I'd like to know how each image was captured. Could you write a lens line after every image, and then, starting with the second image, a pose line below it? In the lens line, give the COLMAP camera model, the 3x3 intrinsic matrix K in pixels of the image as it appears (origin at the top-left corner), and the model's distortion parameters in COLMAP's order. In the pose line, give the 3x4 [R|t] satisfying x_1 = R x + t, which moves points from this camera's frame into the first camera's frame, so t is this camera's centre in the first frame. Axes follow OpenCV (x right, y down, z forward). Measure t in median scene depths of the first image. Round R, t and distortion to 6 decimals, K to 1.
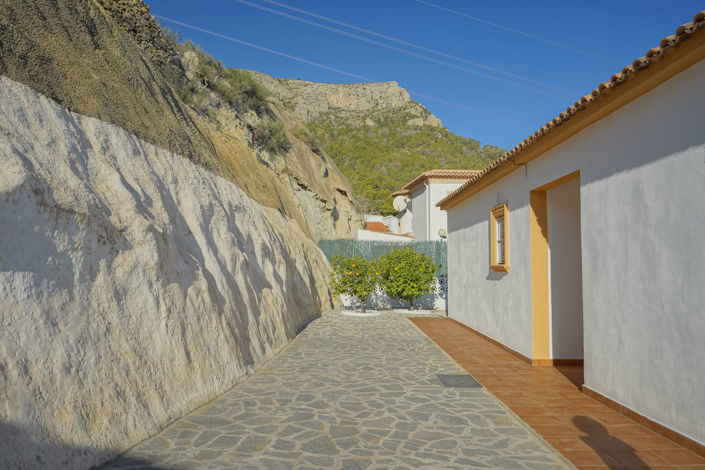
lens RADIAL K [[572.5, 0, 352.5], [0, 572.5, 235.0], [0, 0, 1]] dist [-0.002634, -0.000666]
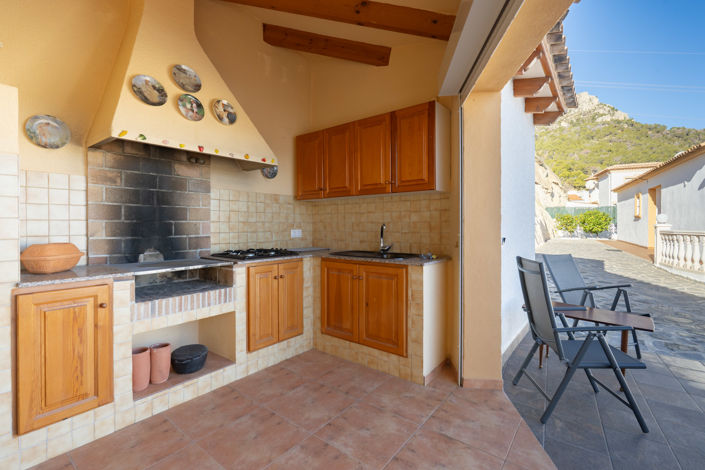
lens RADIAL K [[322.7, 0, 351.6], [0, 322.7, 228.2], [0, 0, 1]] dist [0.000080, 0.000129]
pose [[0.851436, -0.001149, -0.524457, -0.043854], [0.037106, 0.997624, 0.058055, -0.011599], [0.523144, -0.068891, 0.849456, -0.475721]]
